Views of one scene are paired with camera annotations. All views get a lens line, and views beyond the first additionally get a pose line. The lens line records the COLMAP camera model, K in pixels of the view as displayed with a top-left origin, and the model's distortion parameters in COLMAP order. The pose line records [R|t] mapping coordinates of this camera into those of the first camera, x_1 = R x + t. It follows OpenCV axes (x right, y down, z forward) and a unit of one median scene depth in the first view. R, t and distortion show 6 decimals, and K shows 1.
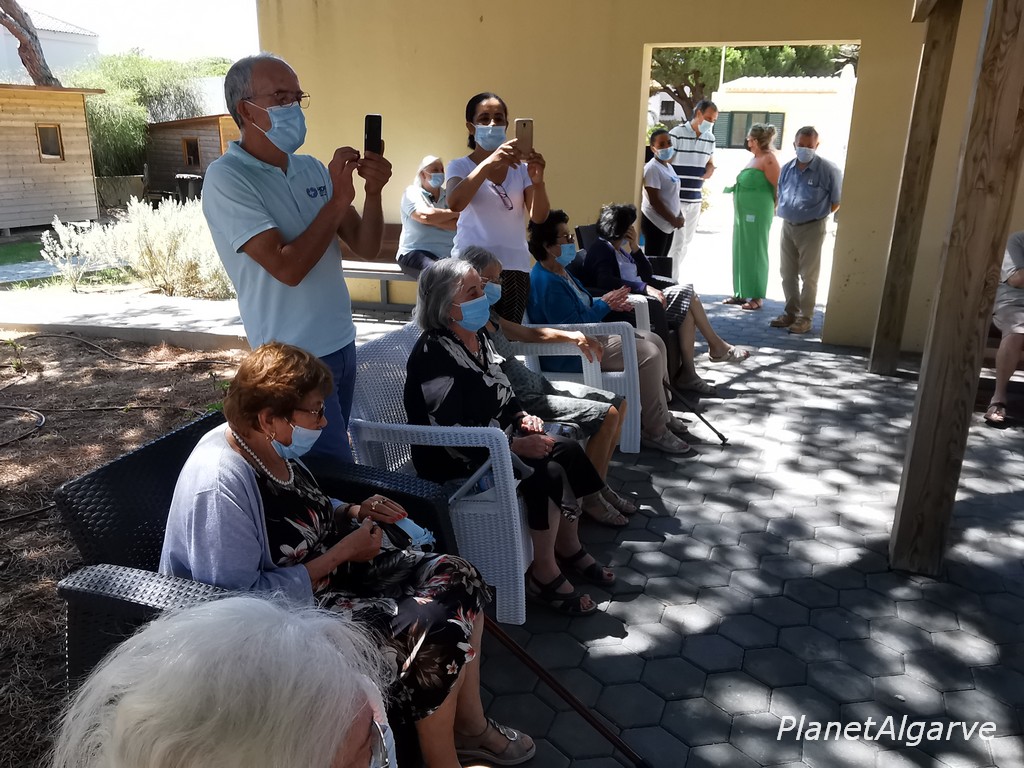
lens RADIAL K [[815.9, 0, 512.3], [0, 815.9, 381.3], [0, 0, 1]] dist [-0.018569, 0.028193]
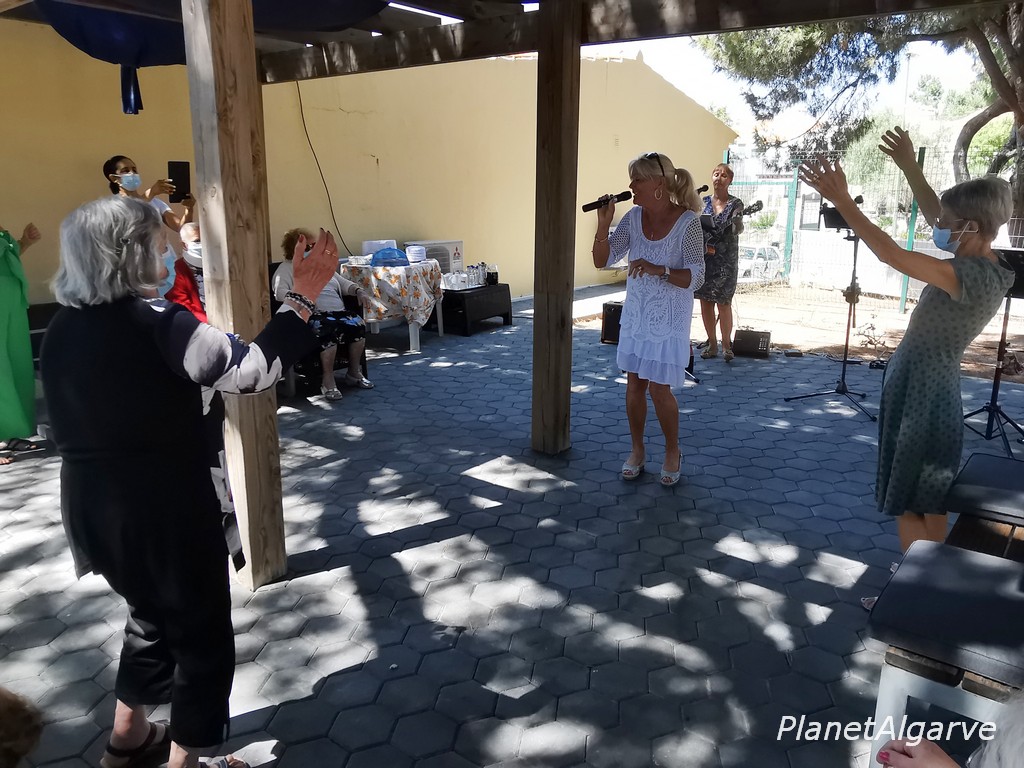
lens RADIAL K [[784.9, 0, 512.0], [0, 784.9, 384.0], [0, 0, 1]] dist [-0.018067, 0.001741]
pose [[0.284355, -0.251043, 0.925267, -0.310680], [0.279063, 0.944991, 0.170633, -0.100221], [-0.917206, 0.209687, 0.338770, 0.308848]]
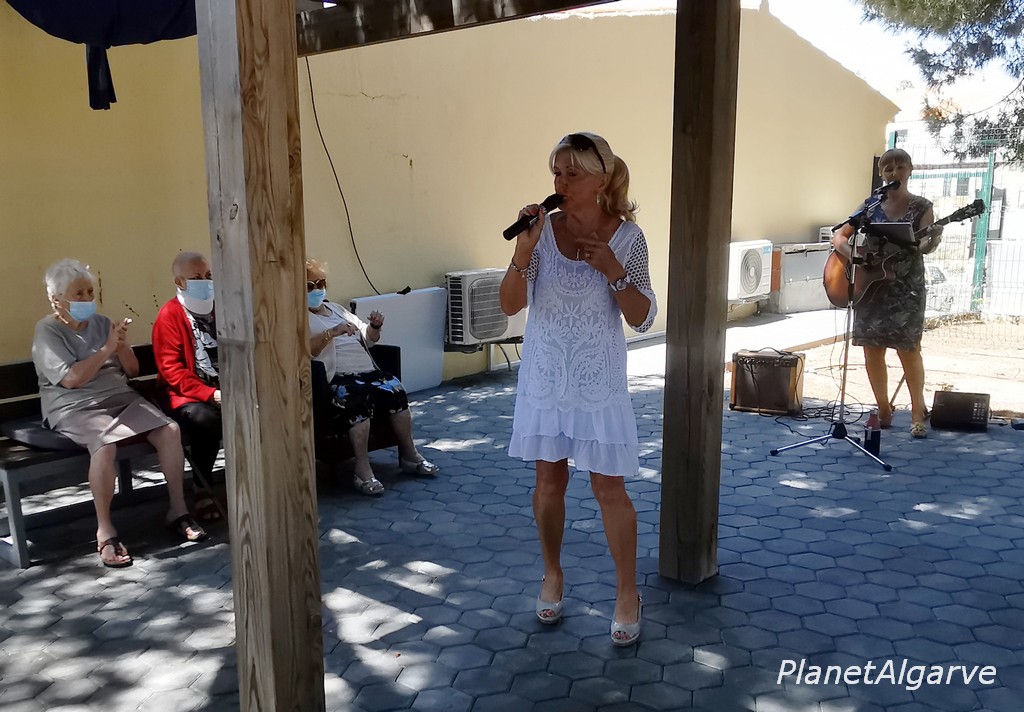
lens RADIAL K [[1033.6, 0, 424.0], [0, 1033.6, 438.7], [0, 0, 1]] dist [-0.001933, -0.015123]
pose [[0.400158, -0.237886, 0.885033, -0.207718], [0.299498, 0.946643, 0.119031, -0.136876], [-0.866126, 0.217435, 0.450053, 0.436411]]
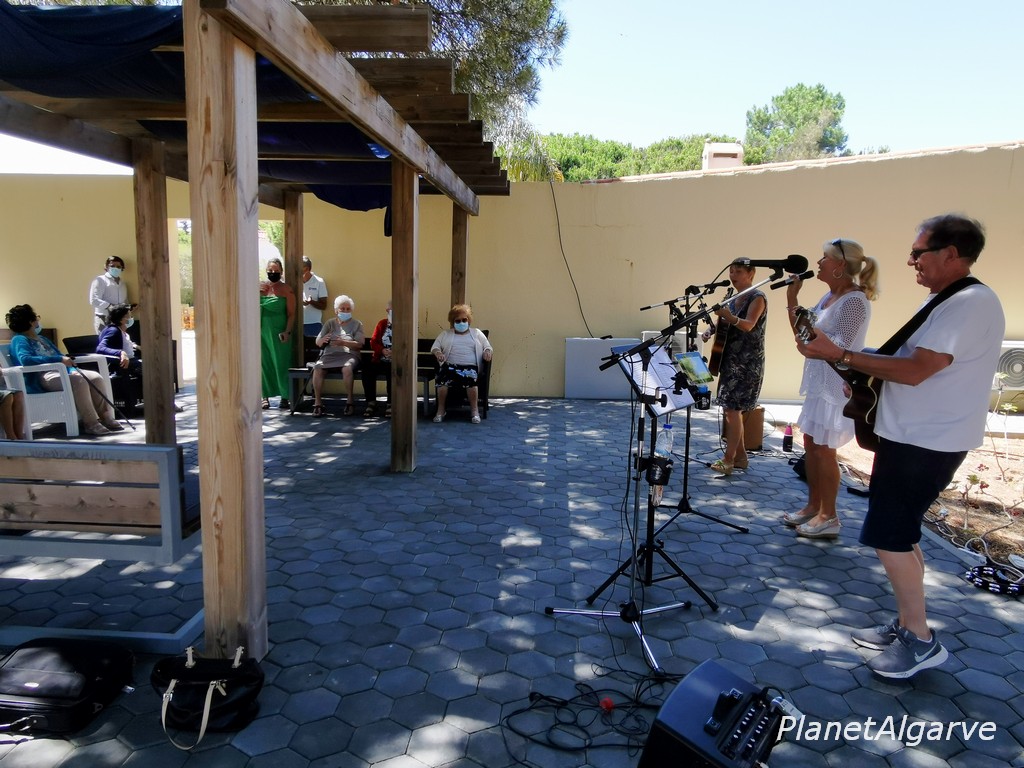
lens RADIAL K [[692.4, 0, 512.0], [0, 692.4, 384.0], [0, 0, 1]] dist [-0.018128, 0.027926]
pose [[0.955373, -0.034468, 0.293384, 0.881989], [0.078027, 0.987341, -0.138089, 0.365842], [-0.284910, 0.154819, 0.945969, -1.044630]]
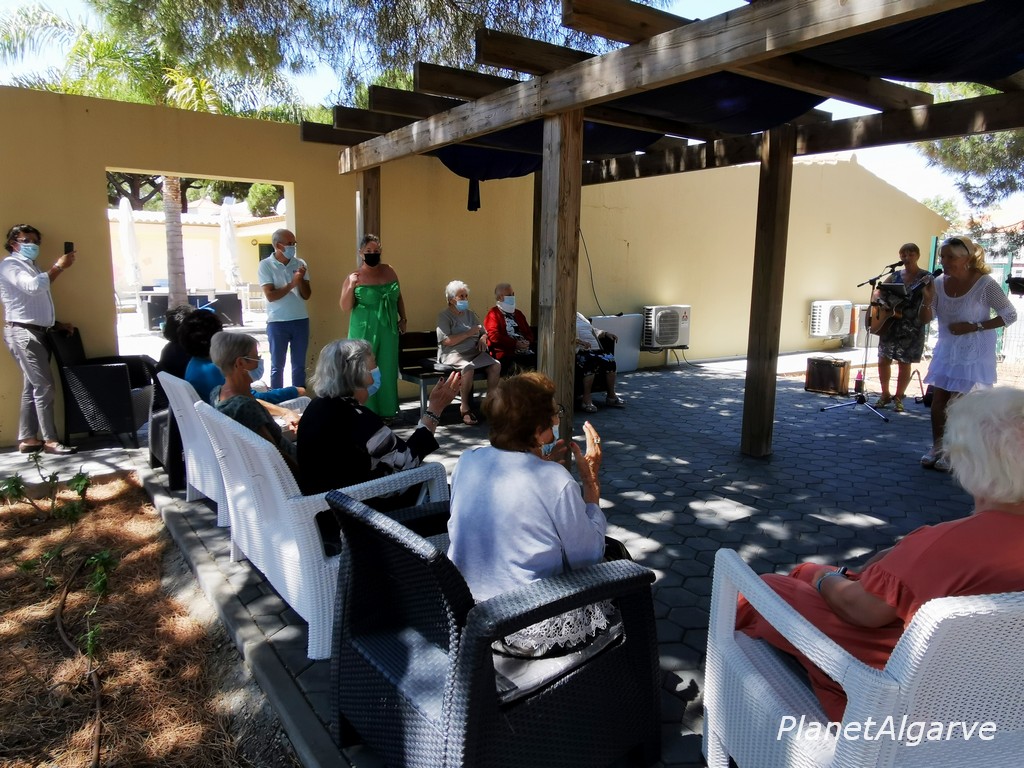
lens RADIAL K [[692.4, 0, 512.0], [0, 692.4, 384.0], [0, 0, 1]] dist [-0.018128, 0.027926]
pose [[0.557089, -0.145167, 0.817666, -0.693994], [0.239787, 0.970784, 0.008980, -0.035870], [-0.795081, 0.191063, 0.575622, 0.222642]]
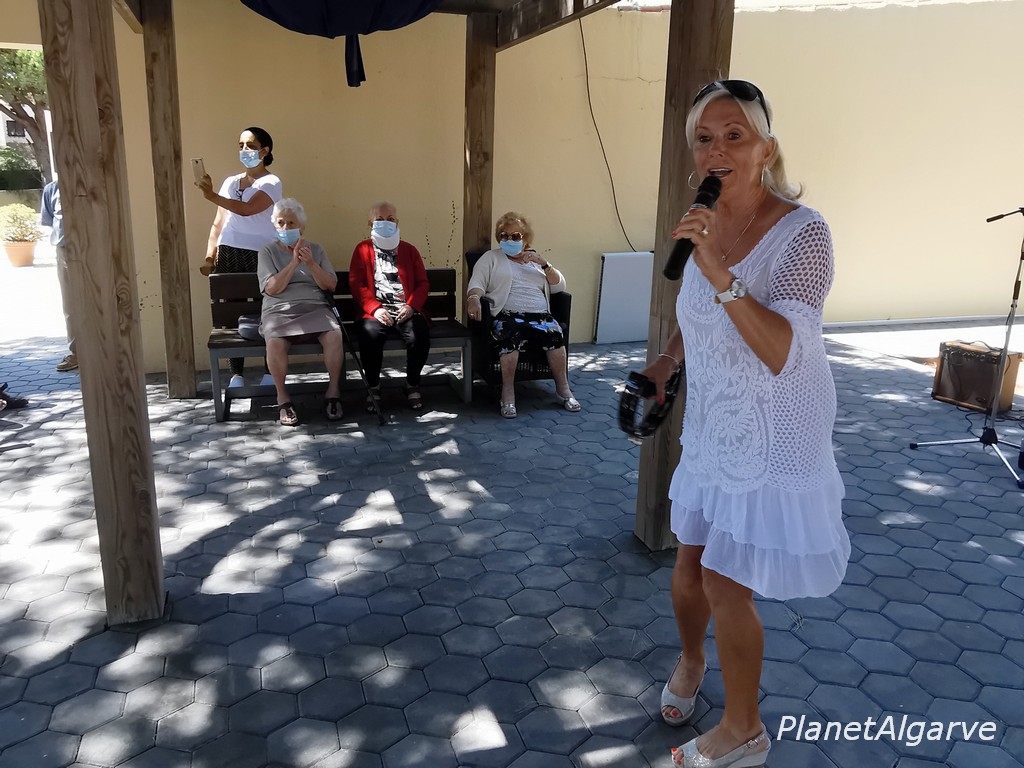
lens RADIAL K [[815.9, 0, 512.3], [0, 815.9, 381.3], [0, 0, 1]] dist [-0.018569, 0.028193]
pose [[0.770557, -0.162424, 0.616328, 0.311152], [0.180449, 0.983015, 0.033456, 0.018852], [-0.611293, 0.085436, 0.786779, 0.014268]]
